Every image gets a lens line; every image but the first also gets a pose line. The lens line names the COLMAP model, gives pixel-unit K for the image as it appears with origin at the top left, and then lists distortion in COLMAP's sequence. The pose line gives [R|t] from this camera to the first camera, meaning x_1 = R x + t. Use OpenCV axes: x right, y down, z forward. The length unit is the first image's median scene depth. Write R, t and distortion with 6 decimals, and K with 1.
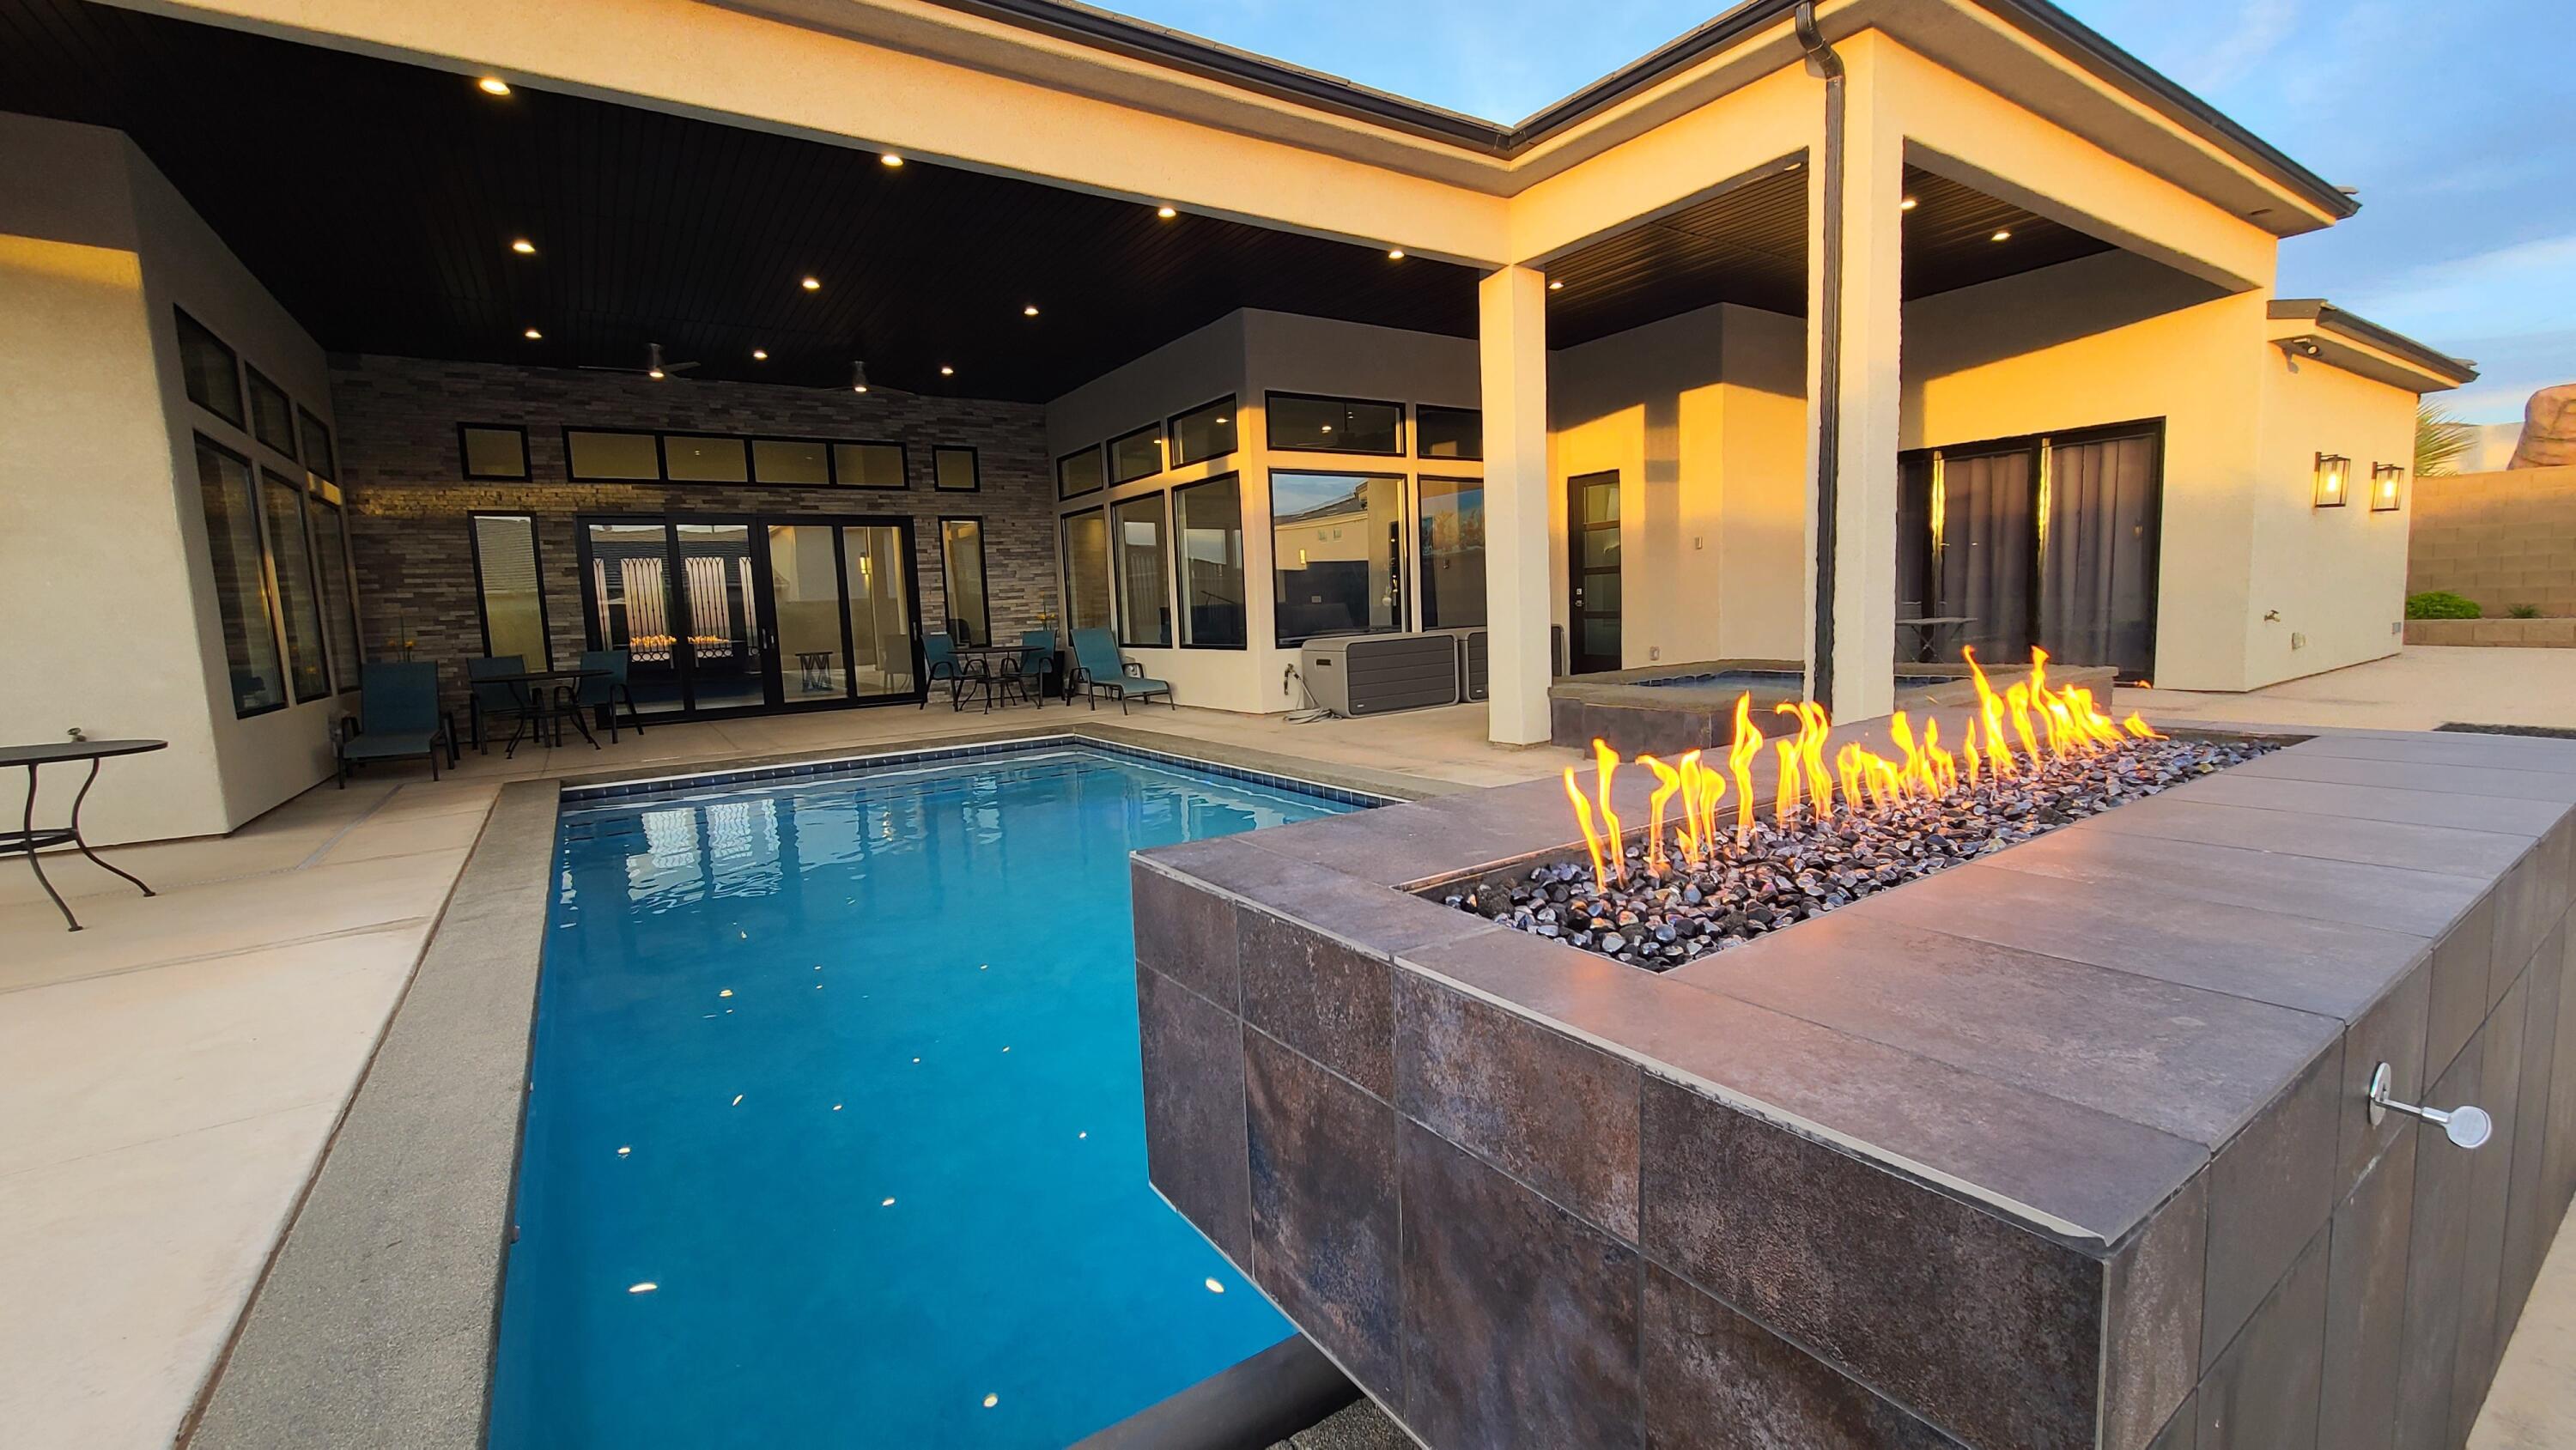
lens RADIAL K [[1056.2, 0, 1292.6], [0, 1056.2, 721.1], [0, 0, 1]] dist [-0.000842, -0.000602]
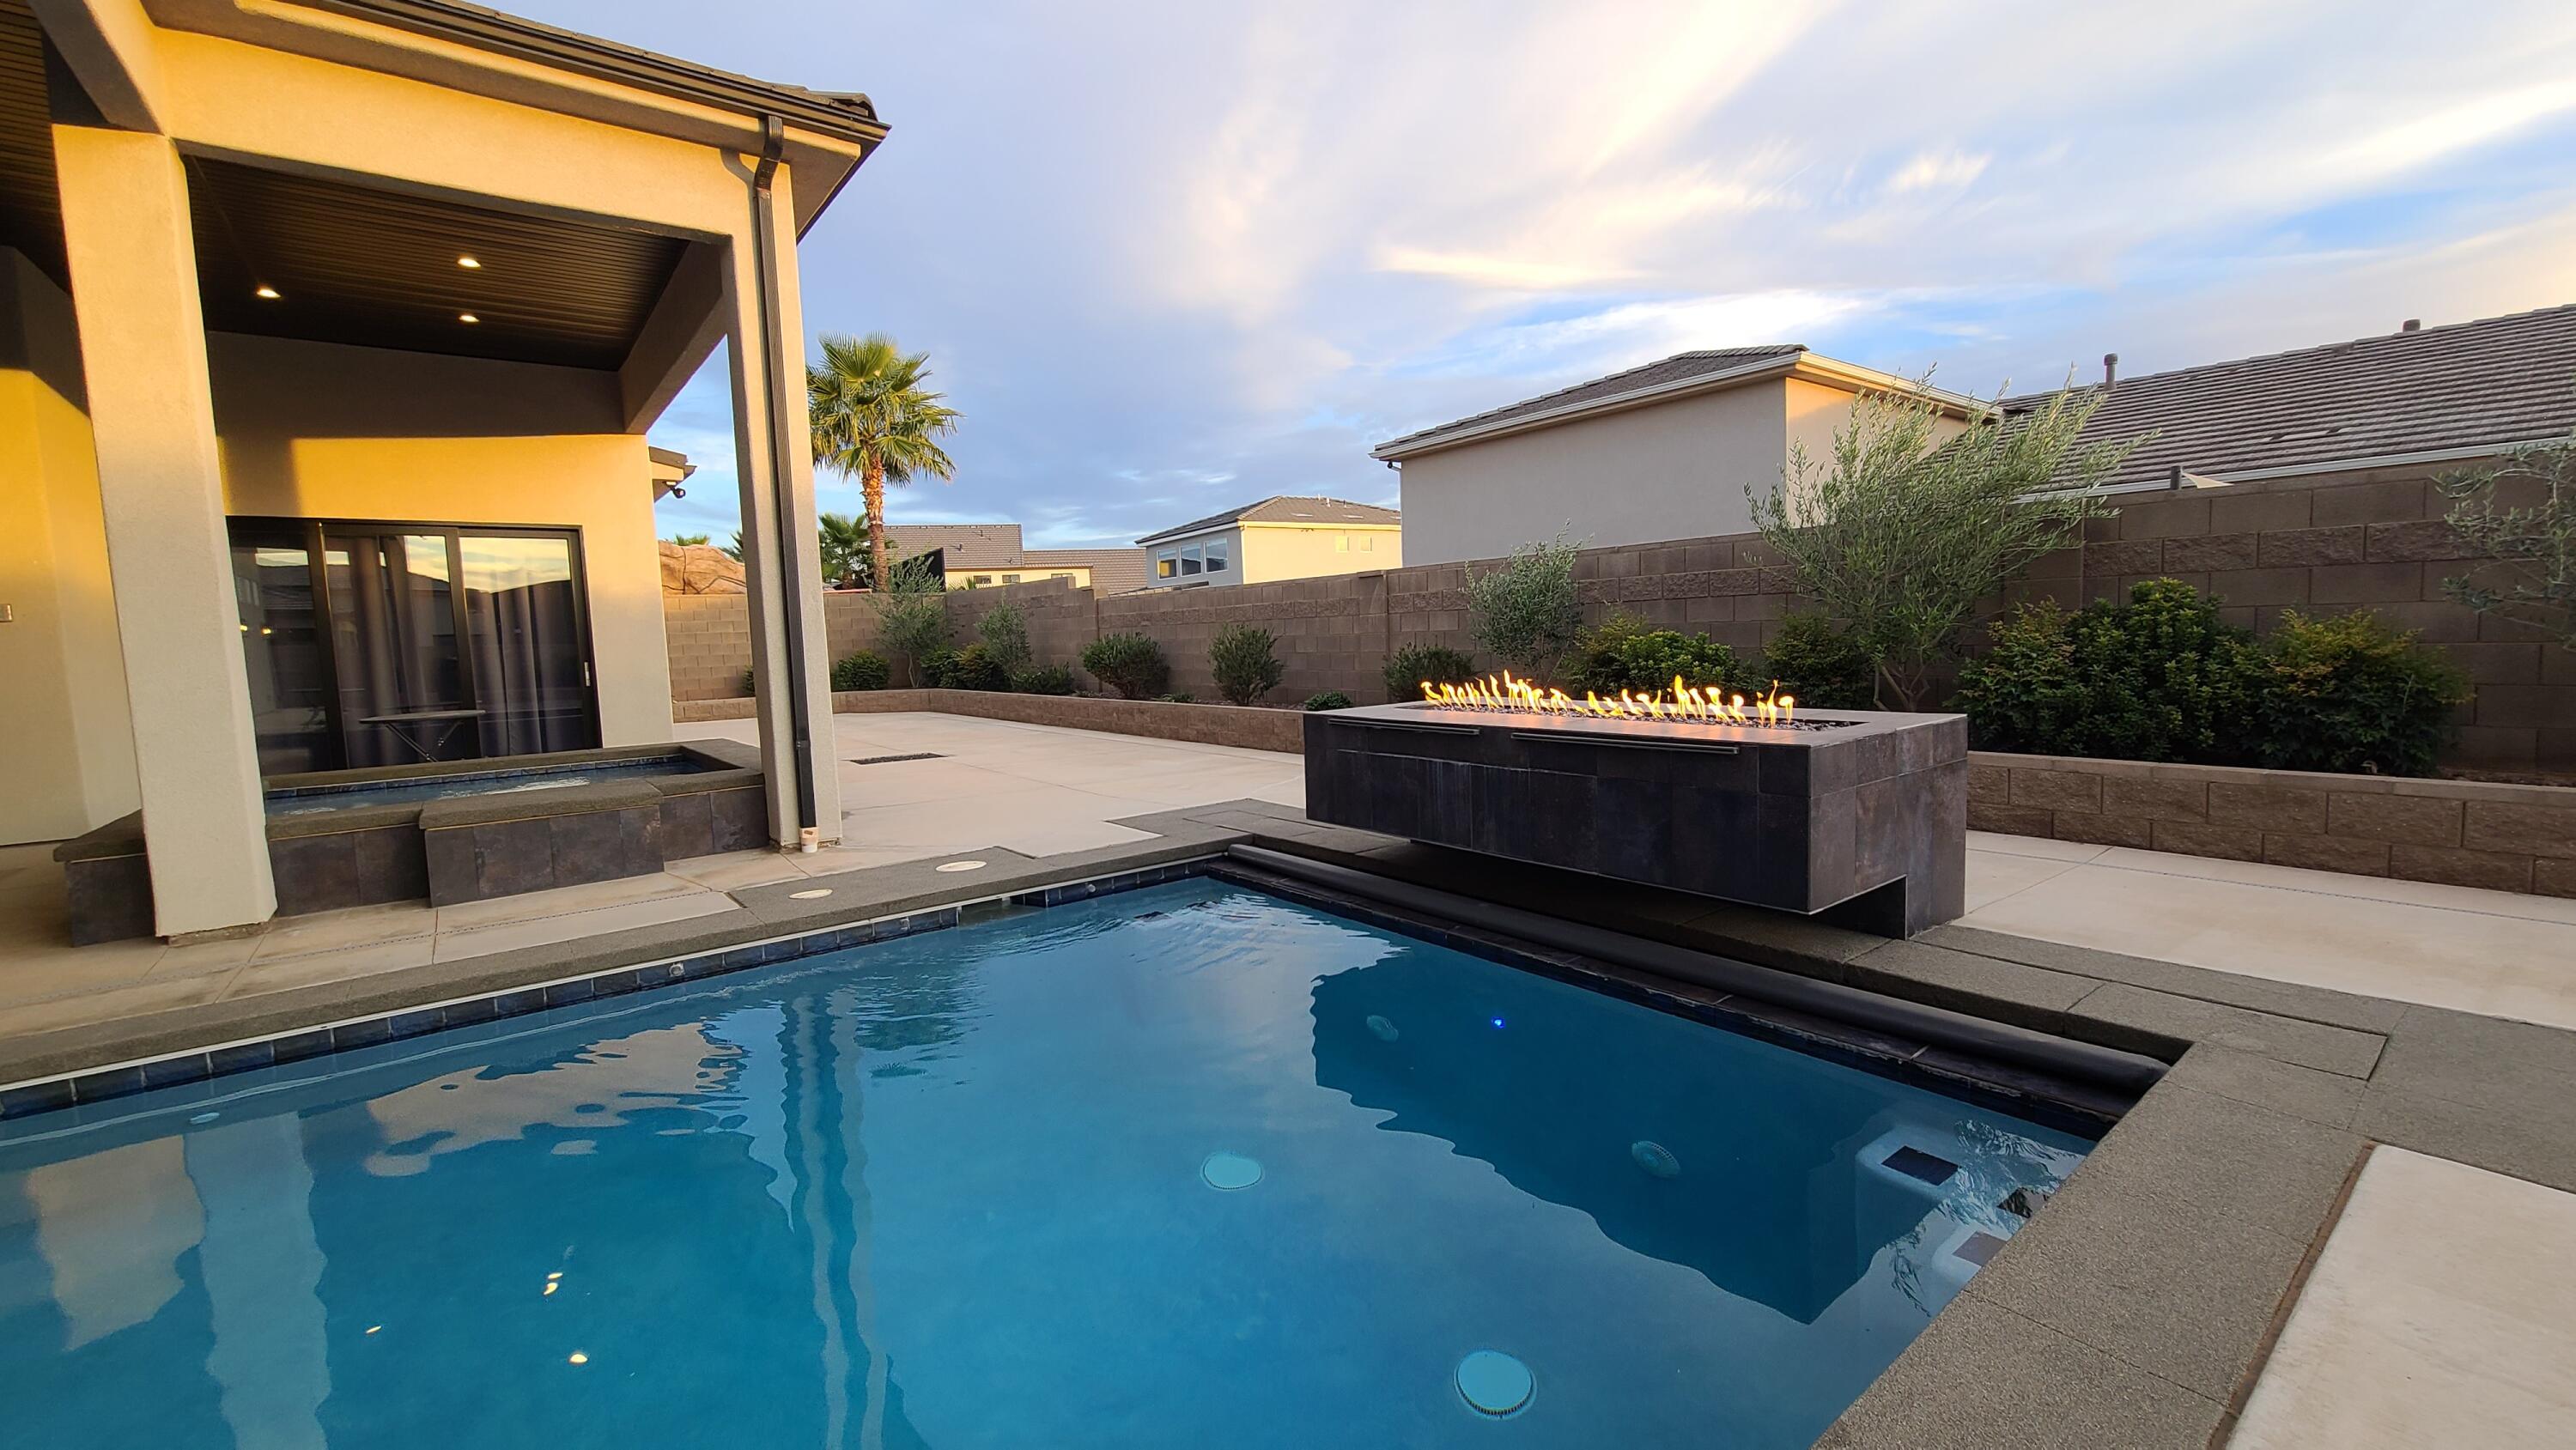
lens RADIAL K [[1056.2, 0, 1292.6], [0, 1056.2, 721.1], [0, 0, 1]] dist [-0.000842, -0.000602]
pose [[-0.073604, -0.043136, 0.996354, -0.301814], [0.149869, 0.987240, 0.053813, -0.025857], [-0.985962, 0.153283, -0.066201, 0.302524]]
